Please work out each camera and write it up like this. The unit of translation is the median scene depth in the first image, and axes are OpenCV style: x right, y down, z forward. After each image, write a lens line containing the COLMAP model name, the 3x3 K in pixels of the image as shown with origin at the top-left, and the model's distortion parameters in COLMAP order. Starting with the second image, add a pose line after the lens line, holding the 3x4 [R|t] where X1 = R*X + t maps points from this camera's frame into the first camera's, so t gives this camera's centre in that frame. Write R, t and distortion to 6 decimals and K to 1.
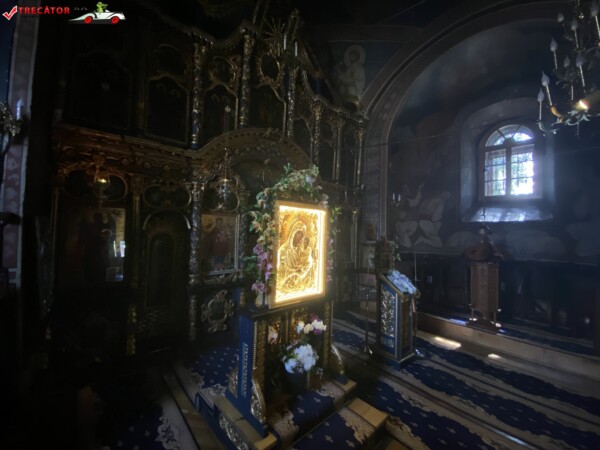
lens RADIAL K [[244.1, 0, 296.1], [0, 244.1, 227.5], [0, 0, 1]] dist [-0.013918, -0.002503]
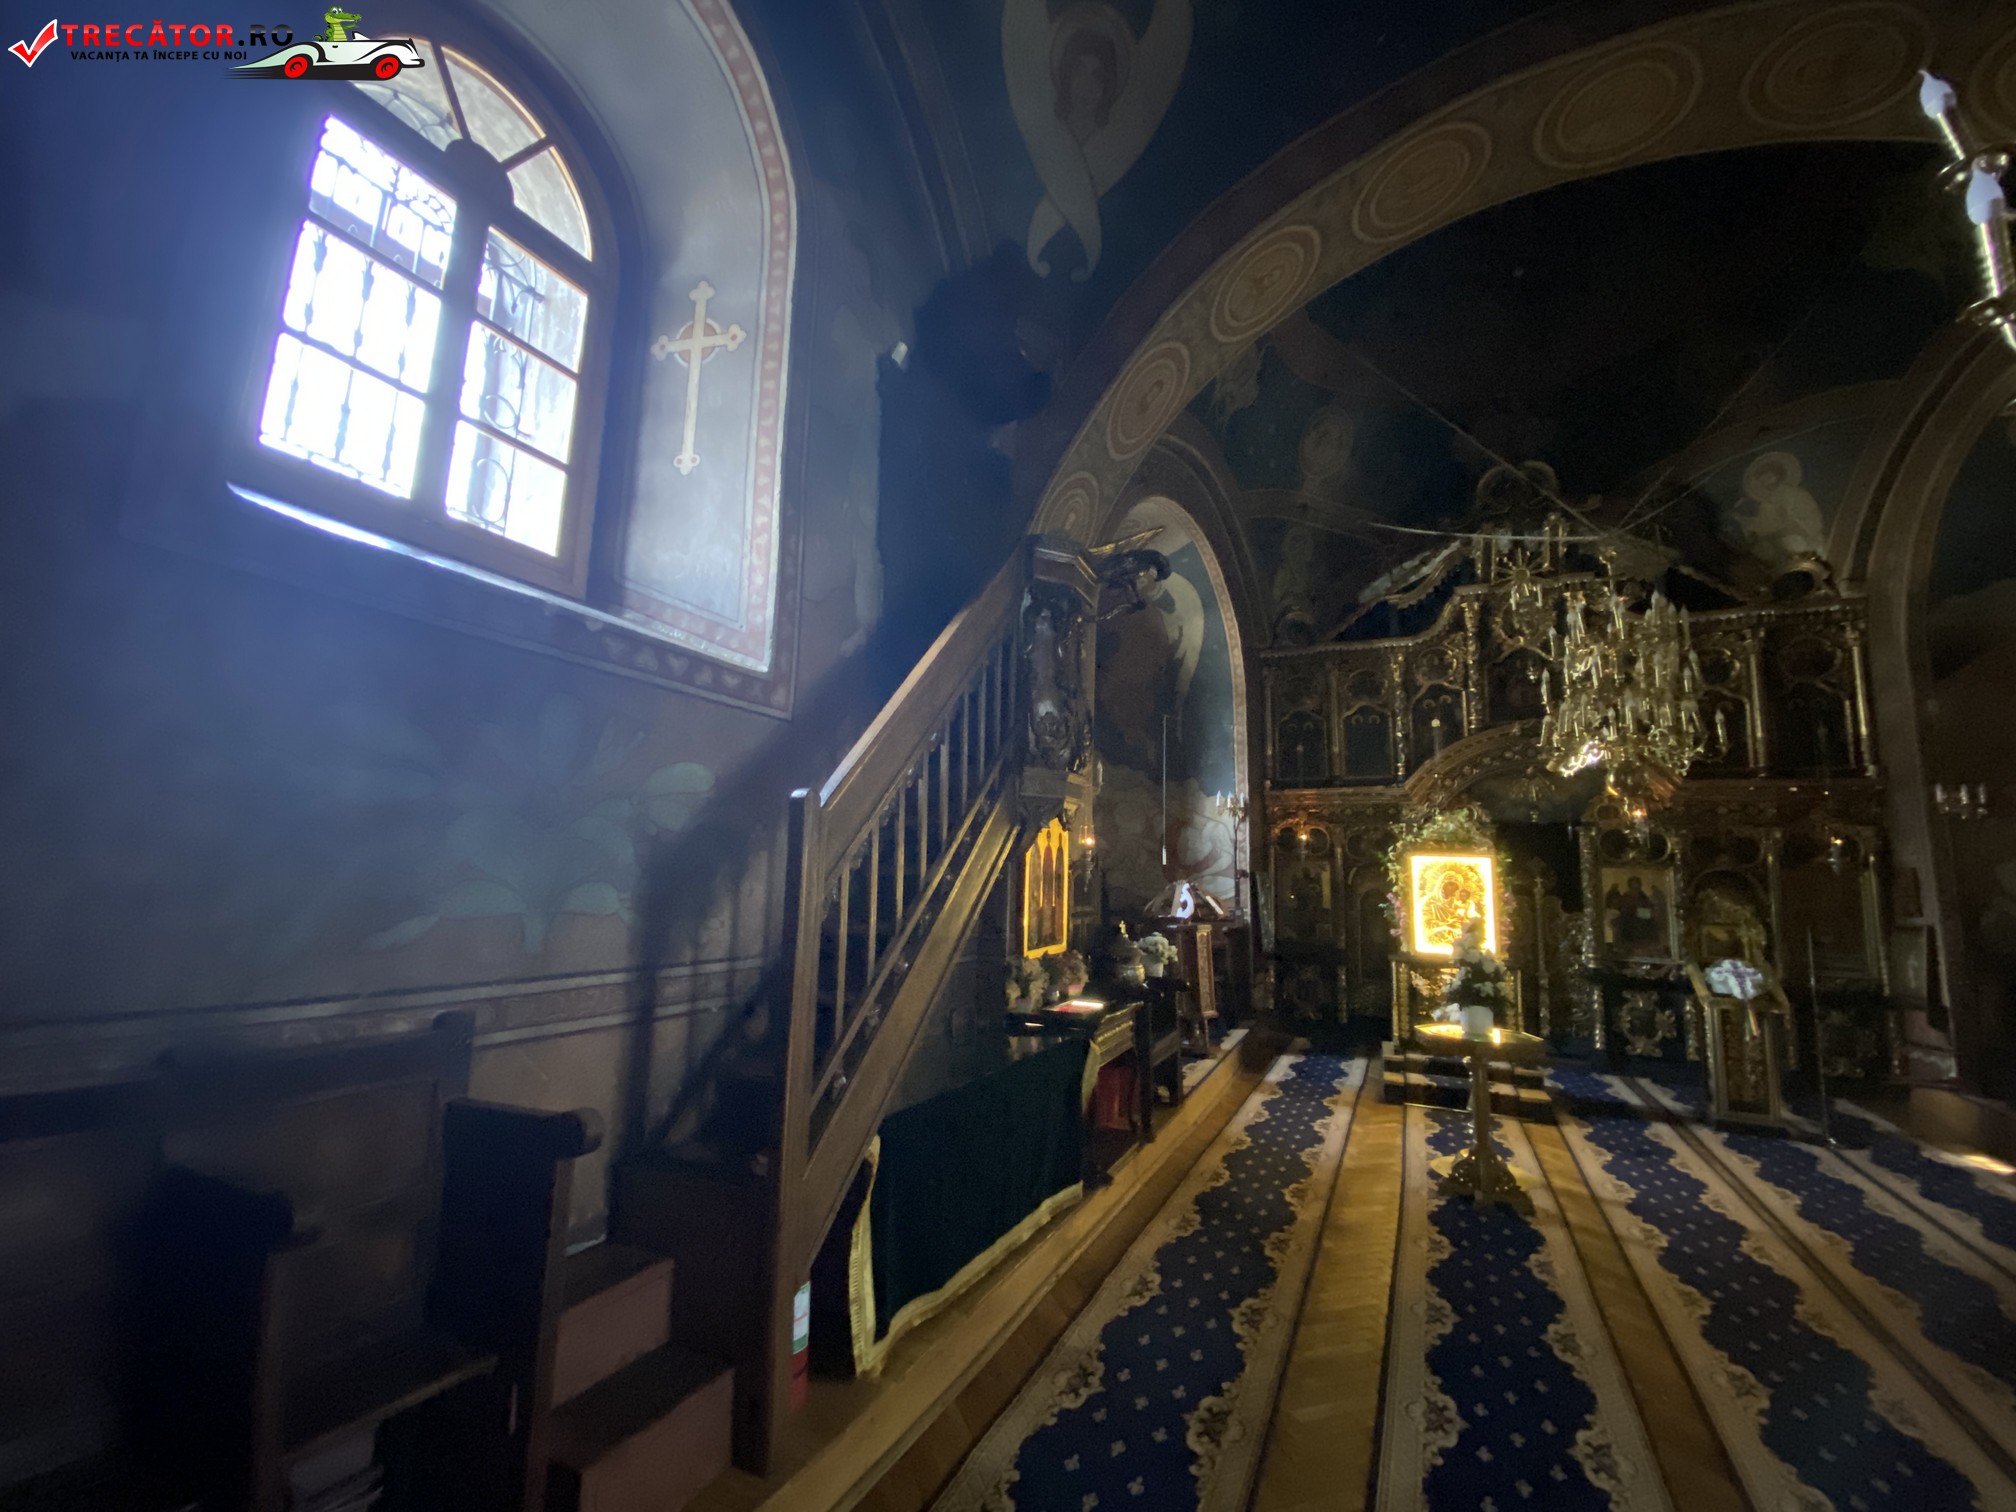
lens RADIAL K [[820.2, 0, 987.6], [0, 820.2, 758.5], [0, 0, 1]] dist [-0.013918, -0.002503]
pose [[0.366888, -0.148325, -0.918364, 1.758693], [-0.014272, 0.986193, -0.164982, 0.067988], [0.930155, 0.073637, 0.359706, -1.382532]]
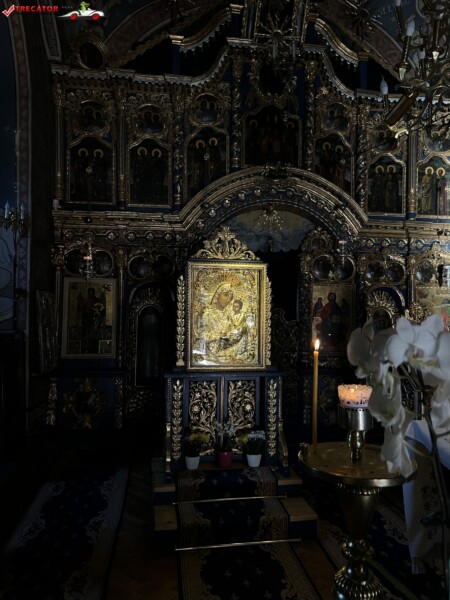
lens RADIAL K [[452.1, 0, 224.9], [0, 452.1, 302.8], [0, 0, 1]] dist [0.063939, -0.075279]
pose [[0.838052, -0.041410, -0.544017, 0.700001], [0.027782, 0.999061, -0.033251, 0.082091], [0.544883, 0.012752, 0.838415, -0.323696]]
